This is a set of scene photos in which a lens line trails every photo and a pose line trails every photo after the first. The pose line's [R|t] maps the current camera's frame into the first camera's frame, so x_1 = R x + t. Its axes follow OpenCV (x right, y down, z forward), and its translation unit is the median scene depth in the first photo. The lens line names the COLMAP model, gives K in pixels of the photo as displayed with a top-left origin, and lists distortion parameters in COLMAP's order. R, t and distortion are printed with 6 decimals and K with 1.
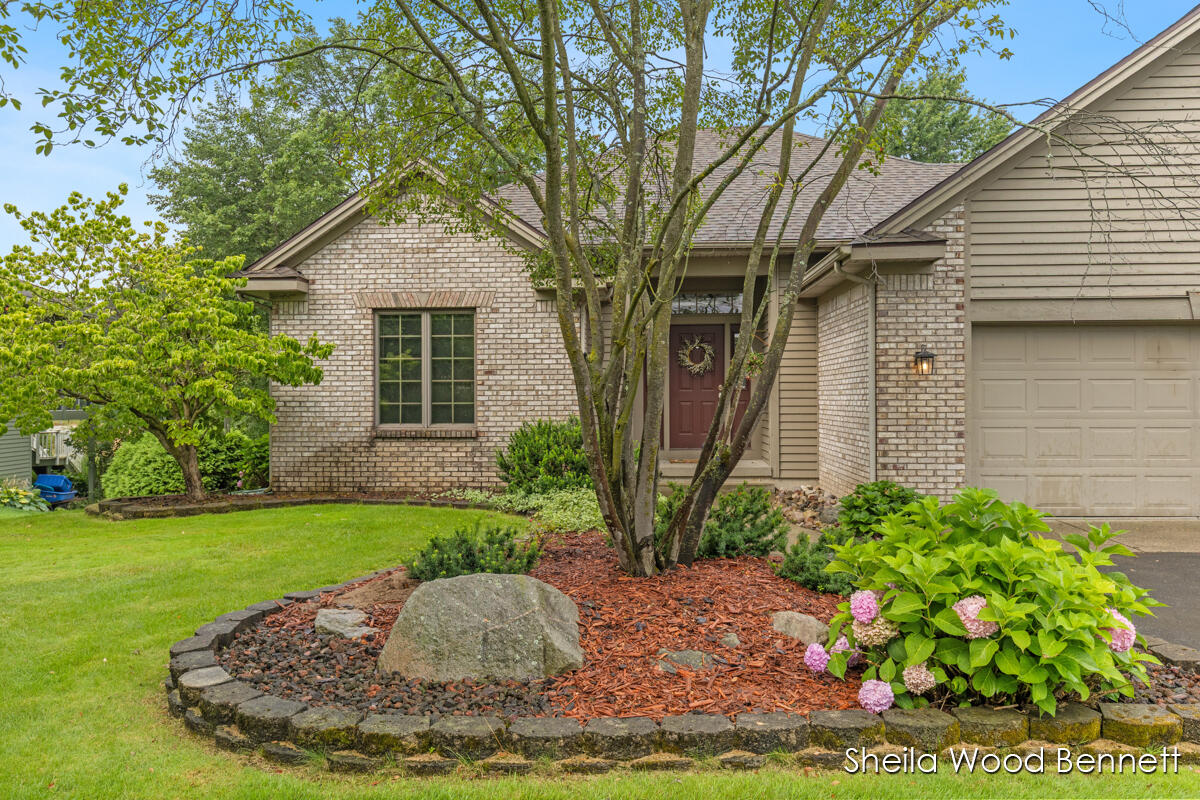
lens RADIAL K [[866.6, 0, 583.5], [0, 866.6, 398.4], [0, 0, 1]] dist [0.001178, -0.005516]
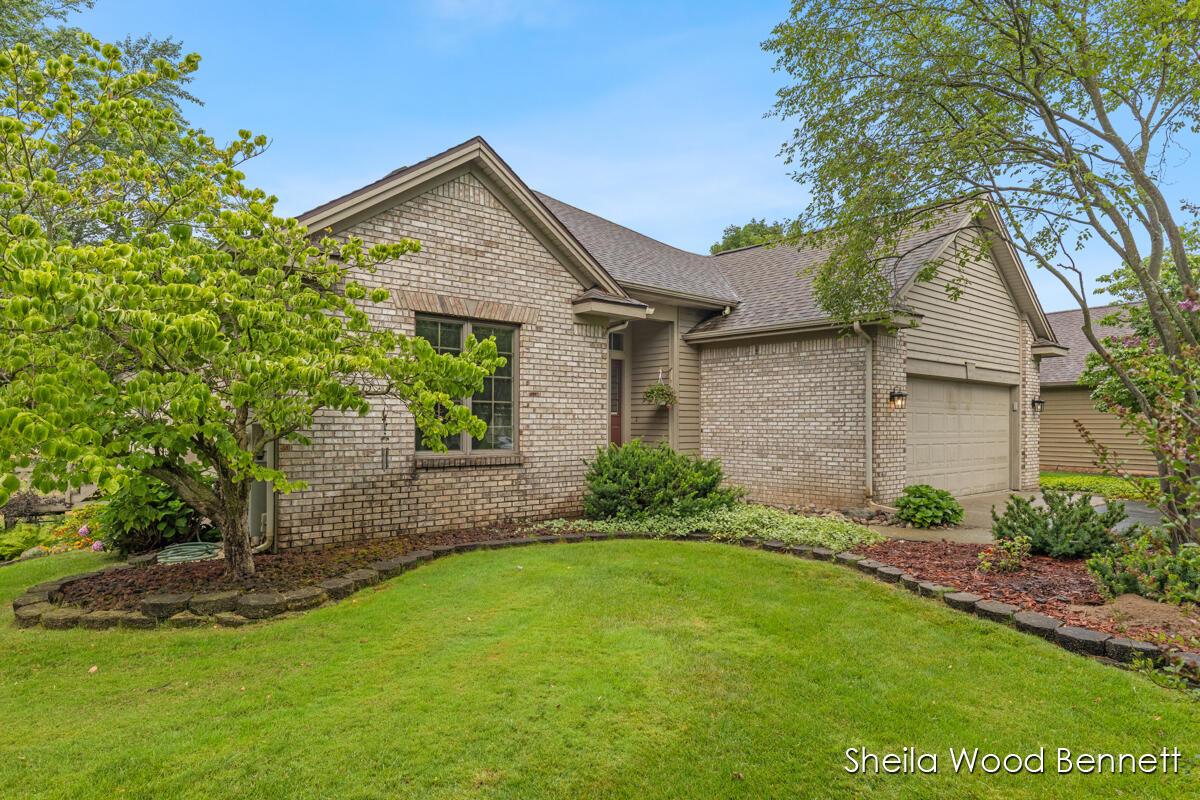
lens RADIAL K [[673.5, 0, 588.7], [0, 673.5, 421.3], [0, 0, 1]] dist [0.000234, 0.000756]
pose [[0.732315, 0.007837, 0.680921, -0.563442], [-0.009665, 0.999953, -0.001114, -0.000226], [-0.680897, -0.005765, 0.732356, 0.424082]]
